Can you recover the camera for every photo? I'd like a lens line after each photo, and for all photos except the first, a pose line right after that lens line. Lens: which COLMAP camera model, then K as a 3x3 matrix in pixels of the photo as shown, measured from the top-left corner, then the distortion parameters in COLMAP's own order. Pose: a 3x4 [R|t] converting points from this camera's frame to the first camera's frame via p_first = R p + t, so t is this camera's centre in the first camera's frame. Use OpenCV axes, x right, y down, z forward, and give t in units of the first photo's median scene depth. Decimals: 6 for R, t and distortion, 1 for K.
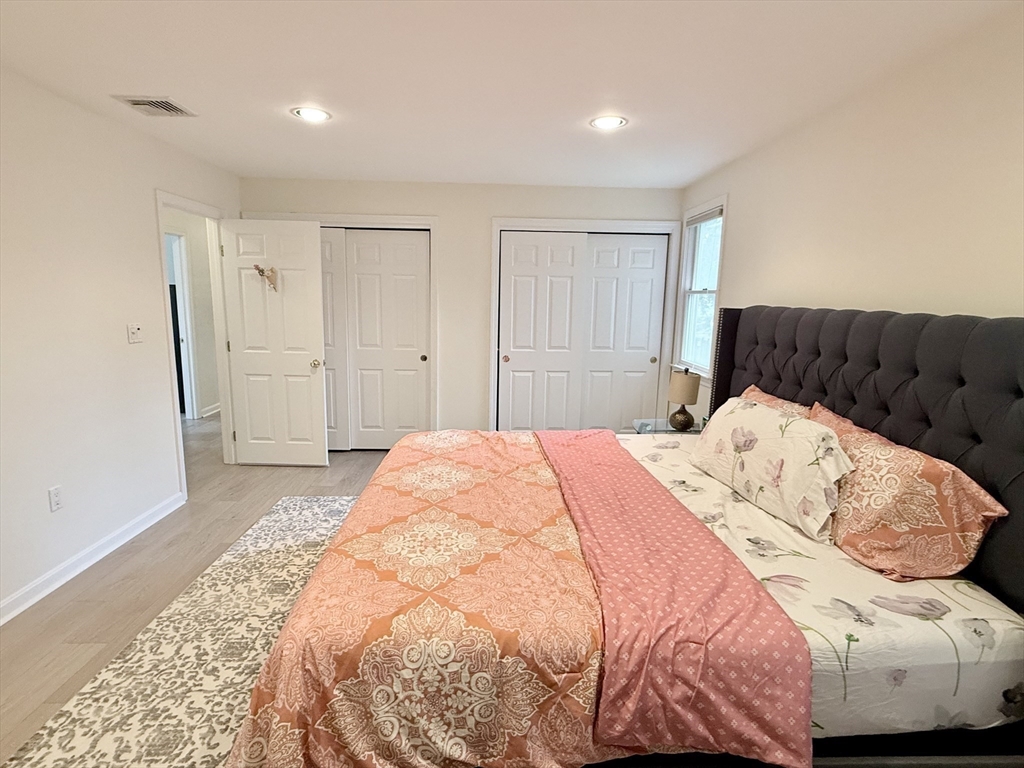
lens RADIAL K [[521.6, 0, 512.0], [0, 521.6, 384.0], [0, 0, 1]] dist [-0.000108, 0.000137]
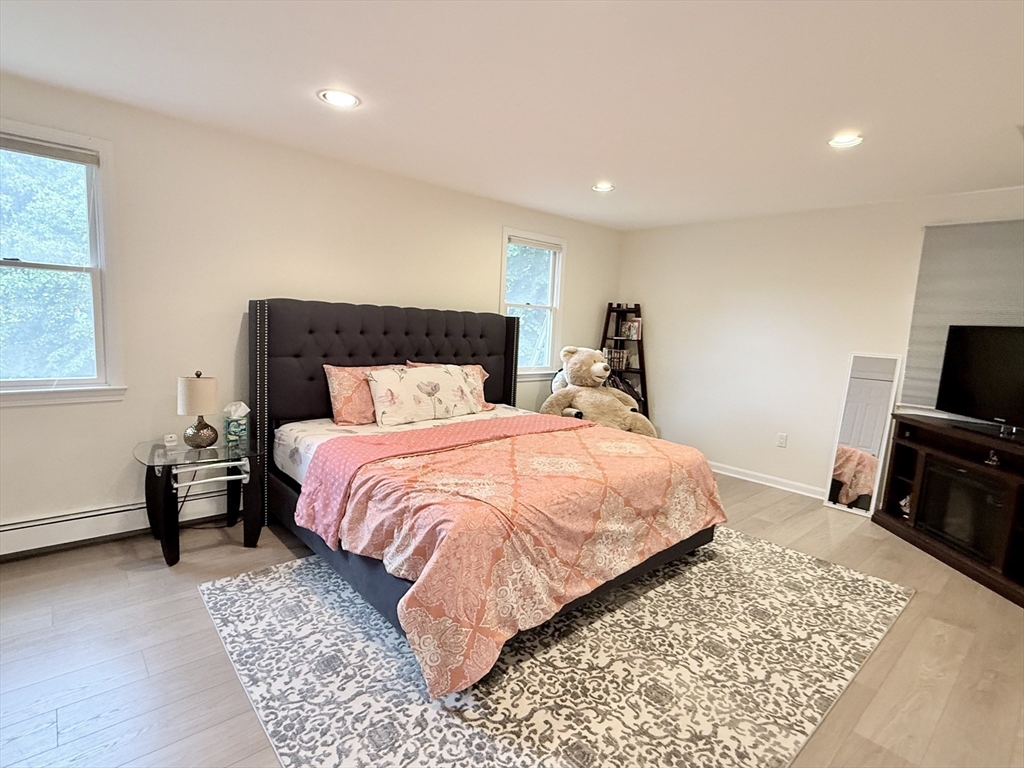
lens RADIAL K [[521.6, 0, 512.0], [0, 521.6, 384.0], [0, 0, 1]] dist [-0.000108, 0.000137]
pose [[-0.641040, -0.147423, 0.753216, -0.959450], [0.061624, 0.968324, 0.241972, -0.287049], [-0.765029, 0.201530, -0.611650, 1.805796]]
